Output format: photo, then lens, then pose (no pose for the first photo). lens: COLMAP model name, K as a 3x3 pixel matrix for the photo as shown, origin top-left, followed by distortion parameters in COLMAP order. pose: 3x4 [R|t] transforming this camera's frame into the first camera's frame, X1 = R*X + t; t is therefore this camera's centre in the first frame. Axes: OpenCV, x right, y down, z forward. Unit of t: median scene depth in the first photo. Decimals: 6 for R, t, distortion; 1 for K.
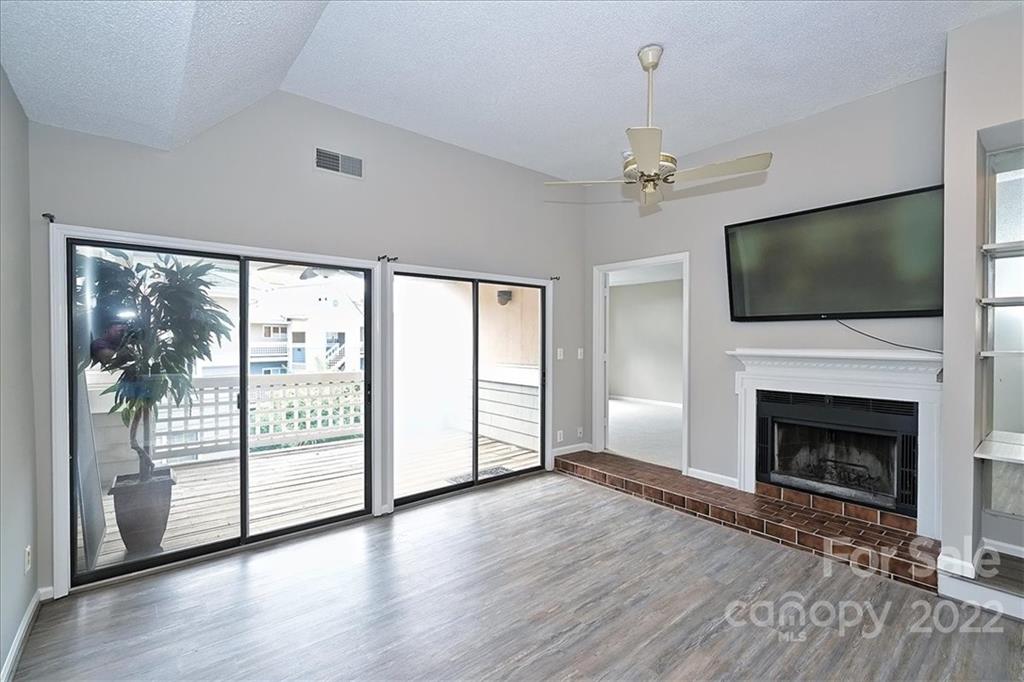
lens RADIAL K [[453.0, 0, 510.1], [0, 453.0, 343.9], [0, 0, 1]] dist [-0.000966, 0.000074]
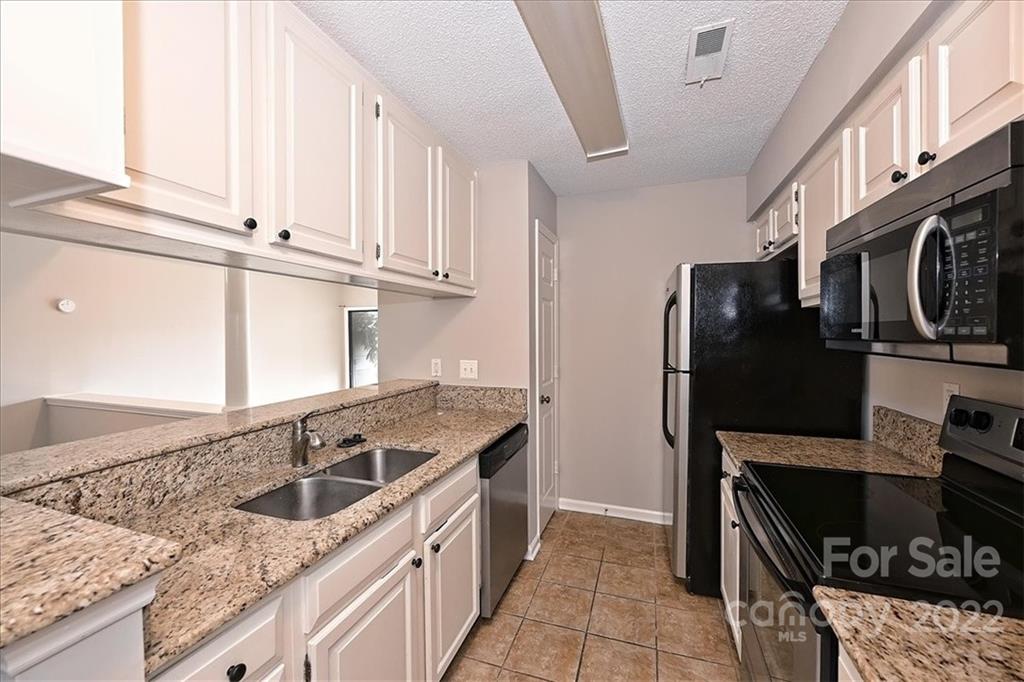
lens RADIAL K [[403.4, 0, 510.5], [0, 403.4, 343.1], [0, 0, 1]] dist [-0.001113, 0.000183]
pose [[0.507699, 0.011678, -0.861455, 1.568325], [-0.003154, 0.999927, 0.011696, -0.017318], [0.861529, -0.003221, 0.507699, 0.330939]]
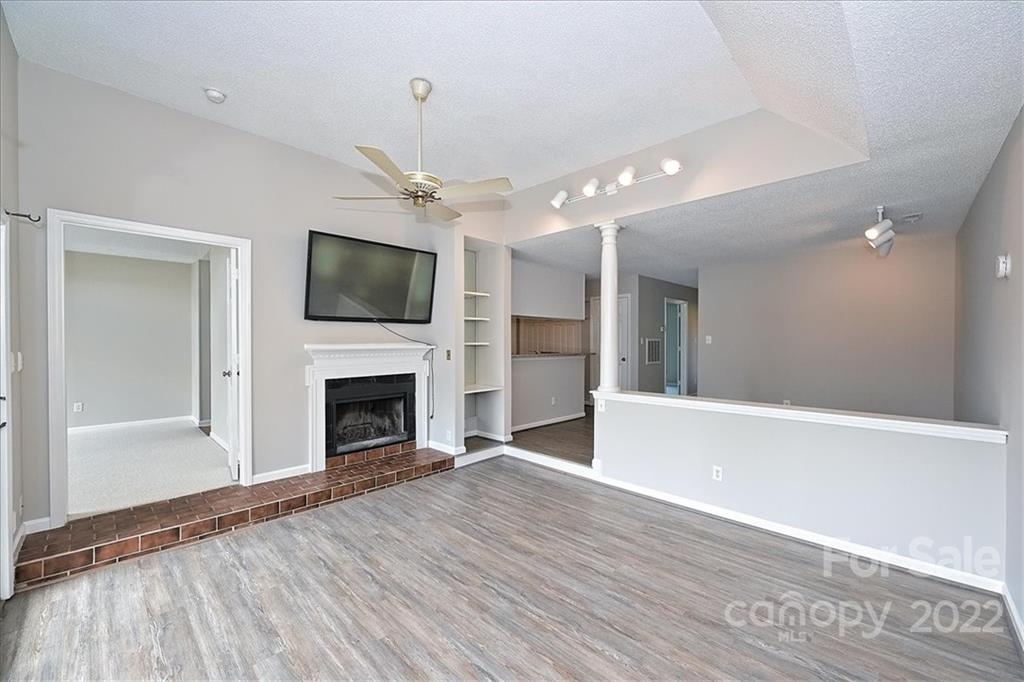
lens RADIAL K [[403.4, 0, 510.5], [0, 403.4, 343.1], [0, 0, 1]] dist [-0.001113, 0.000183]
pose [[-0.103685, -0.012640, 0.994530, -0.532898], [0.008925, 0.999867, 0.013639, -0.002262], [-0.994570, 0.010291, -0.103558, 0.640182]]
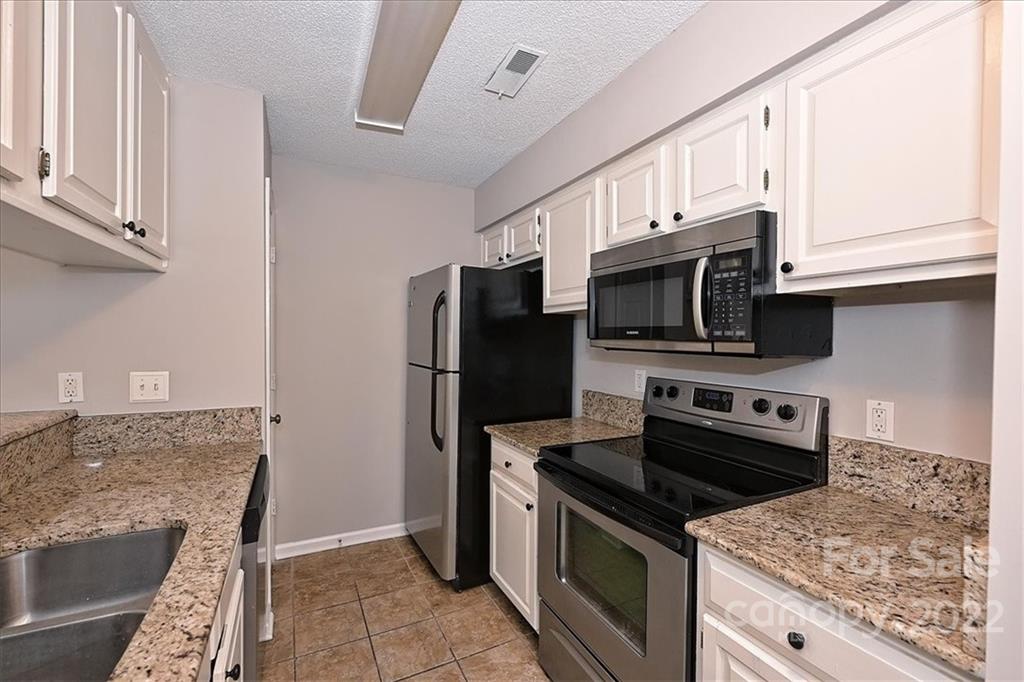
lens RADIAL K [[434.7, 0, 508.9], [0, 434.7, 343.4], [0, 0, 1]] dist [-0.000686, -0.000112]
pose [[0.972556, 0.006227, -0.232585, 1.423367], [-0.005432, 0.999977, 0.004059, -0.014286], [0.232604, -0.002684, 0.972568, 0.254380]]
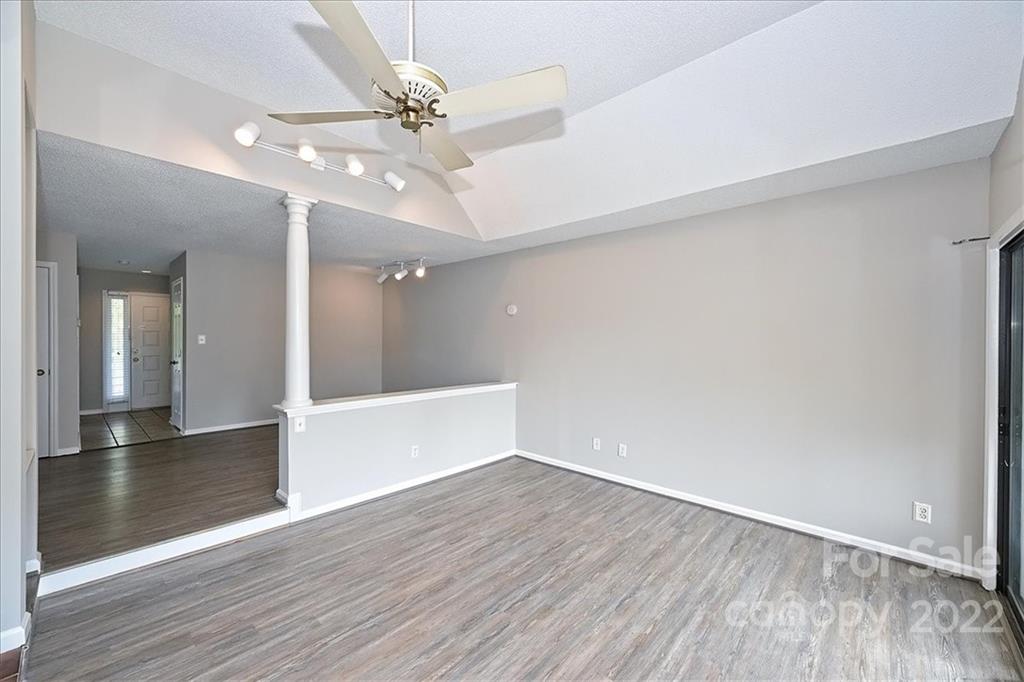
lens RADIAL K [[403.4, 0, 510.5], [0, 403.4, 343.1], [0, 0, 1]] dist [-0.001113, 0.000183]
pose [[-0.991893, -0.012429, -0.126467, 0.167023], [-0.014748, 0.999739, 0.017421, -0.014212], [0.126217, 0.019145, -0.991818, 1.191211]]
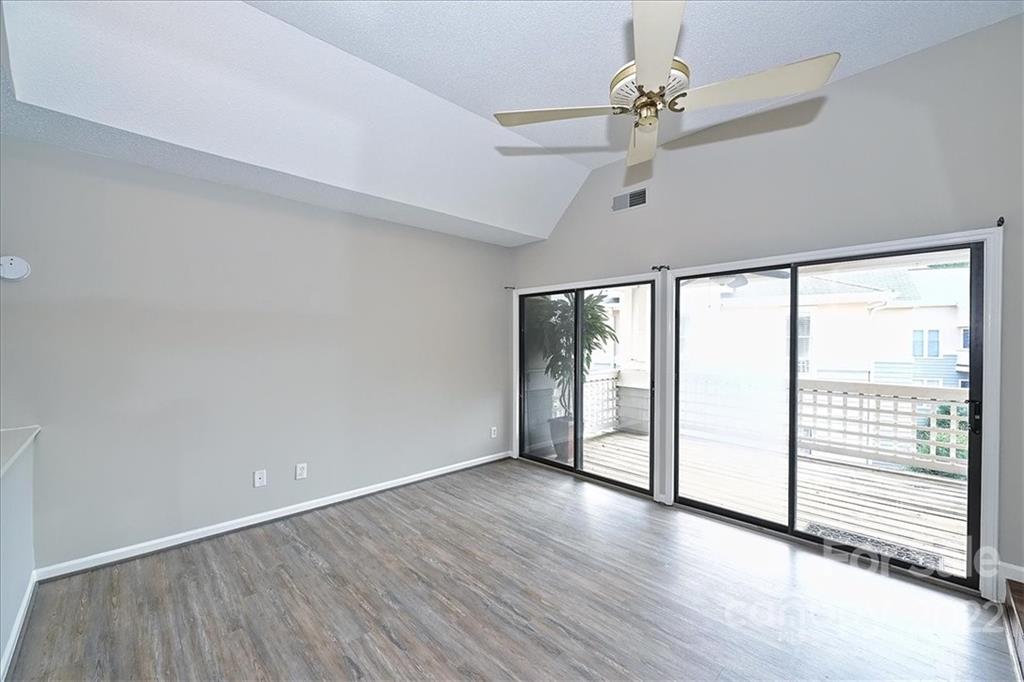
lens RADIAL K [[408.0, 0, 509.9], [0, 408.0, 345.1], [0, 0, 1]] dist [-0.000921, -0.000168]
pose [[0.069721, 0.005492, -0.997551, 0.656466], [-0.016314, 0.999857, 0.004364, -0.001148], [0.997433, 0.015970, 0.069801, 0.549434]]
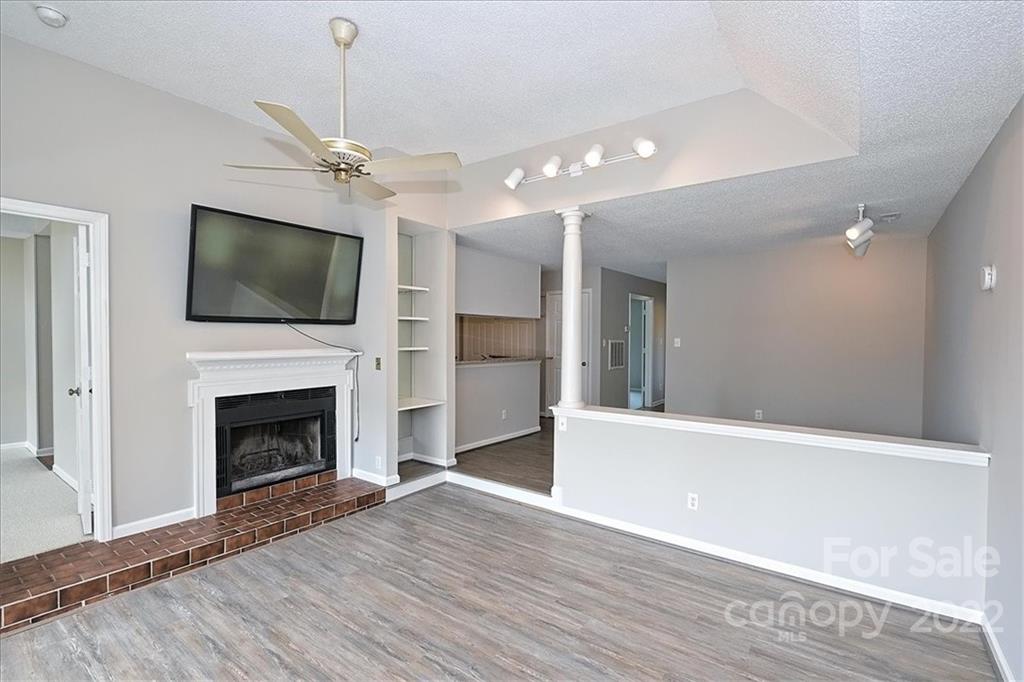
lens RADIAL K [[468.1, 0, 510.2], [0, 468.1, 344.7], [0, 0, 1]] dist [-0.001414, 0.000025]
pose [[-0.229931, -0.026942, 0.972834, -0.494965], [0.002705, 0.999595, 0.028323, -0.028992], [-0.973203, 0.009144, -0.229765, 0.648083]]
